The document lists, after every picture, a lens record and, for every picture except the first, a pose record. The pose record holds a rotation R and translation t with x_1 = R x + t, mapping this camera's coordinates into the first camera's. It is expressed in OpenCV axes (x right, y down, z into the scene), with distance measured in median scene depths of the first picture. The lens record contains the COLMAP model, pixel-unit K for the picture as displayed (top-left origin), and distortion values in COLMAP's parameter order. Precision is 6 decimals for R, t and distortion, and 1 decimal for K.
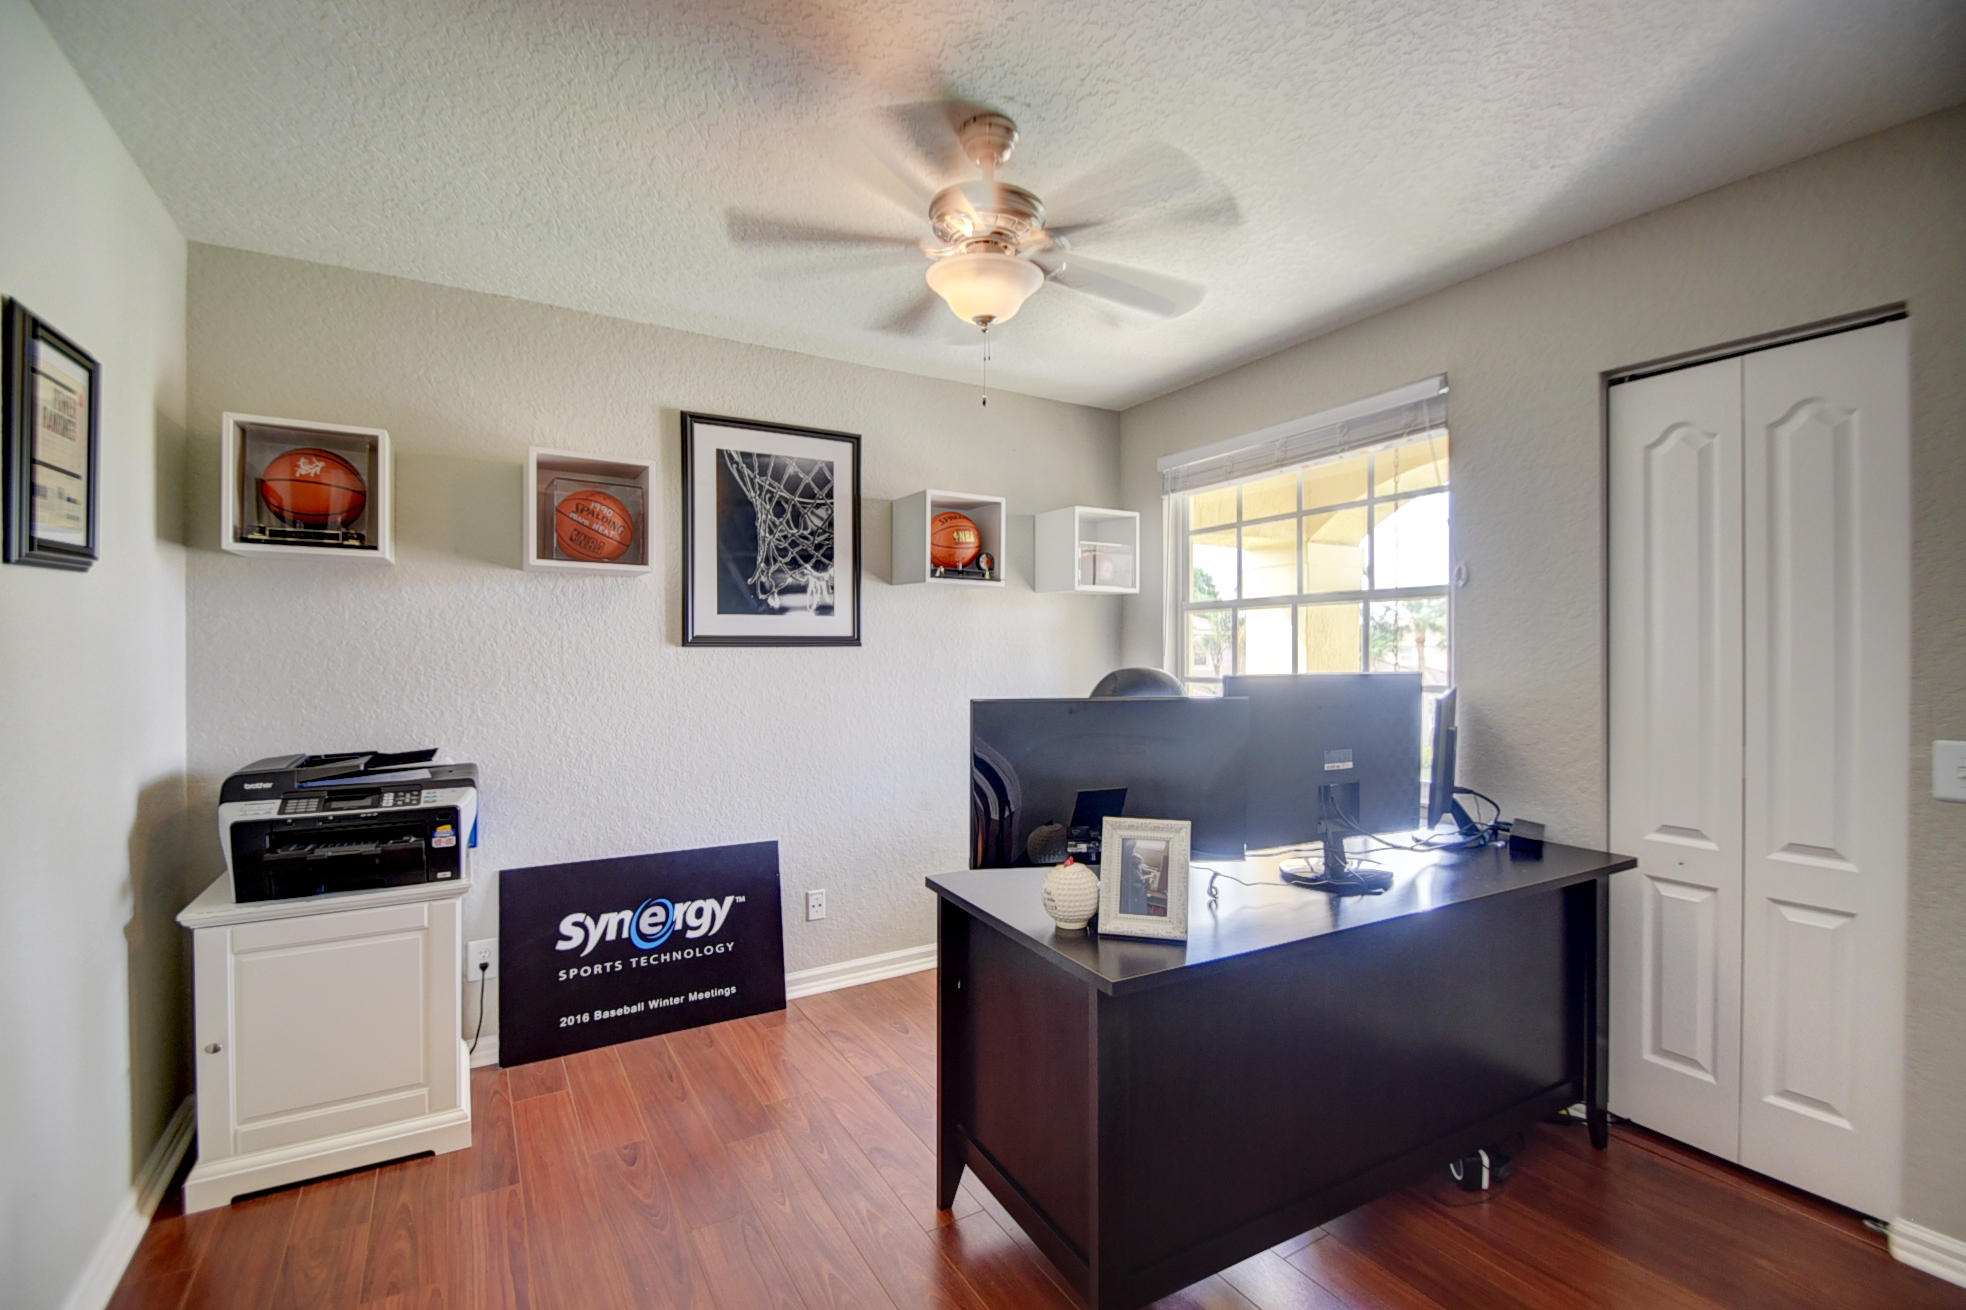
lens RADIAL K [[867.6, 0, 983.0], [0, 867.6, 655.0], [0, 0, 1]] dist [0.003063, -0.011527]
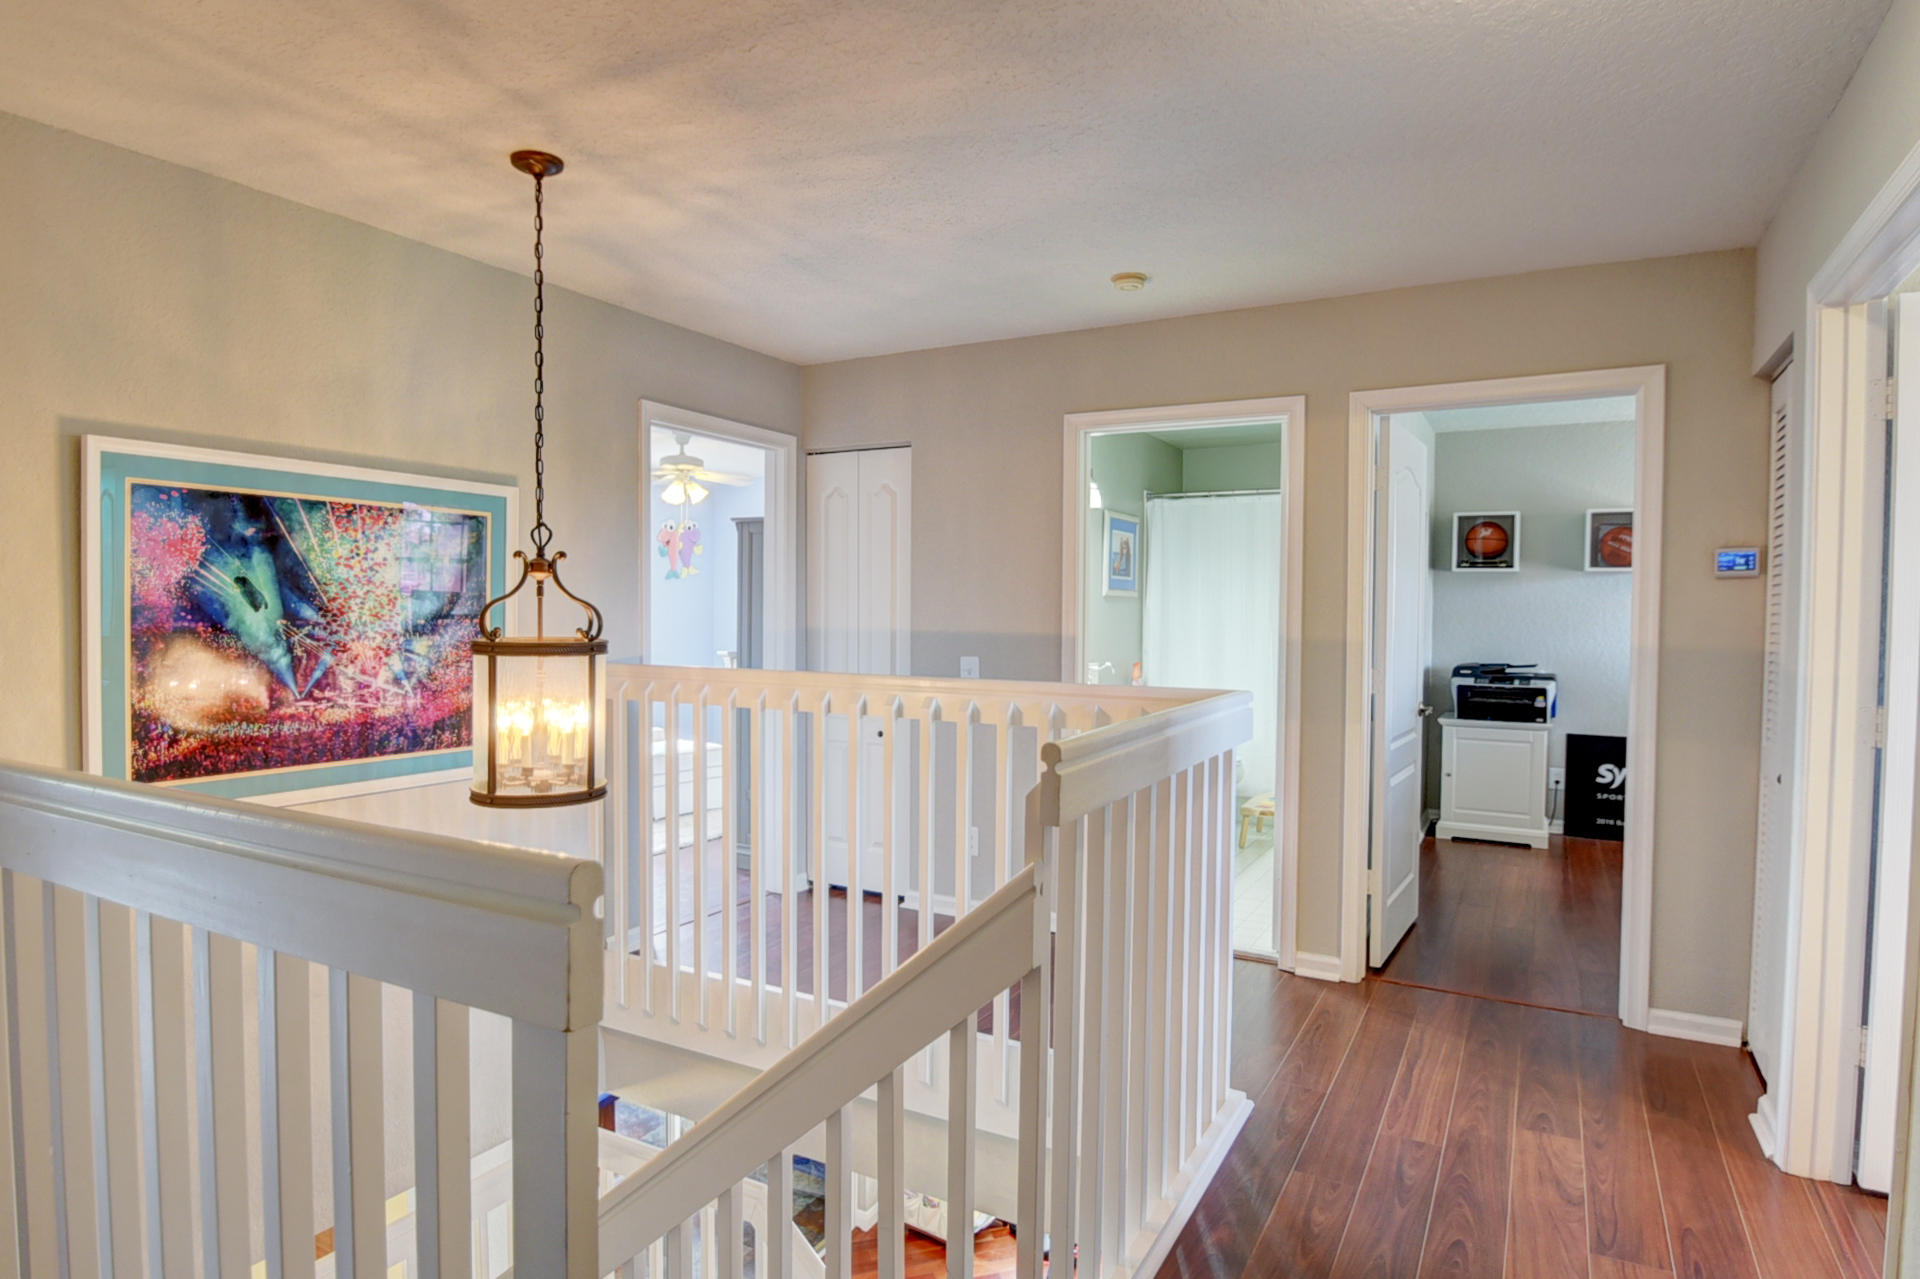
lens RADIAL K [[1078.3, 0, 960.0], [0, 1078.3, 639.5], [0, 0, 1]] dist [-0.036212, -0.000137]
pose [[0.495887, 0.026369, -0.867987, 0.945286], [-0.012220, 0.999652, 0.023387, 0.010494], [0.868301, -0.000991, 0.496037, -1.542162]]
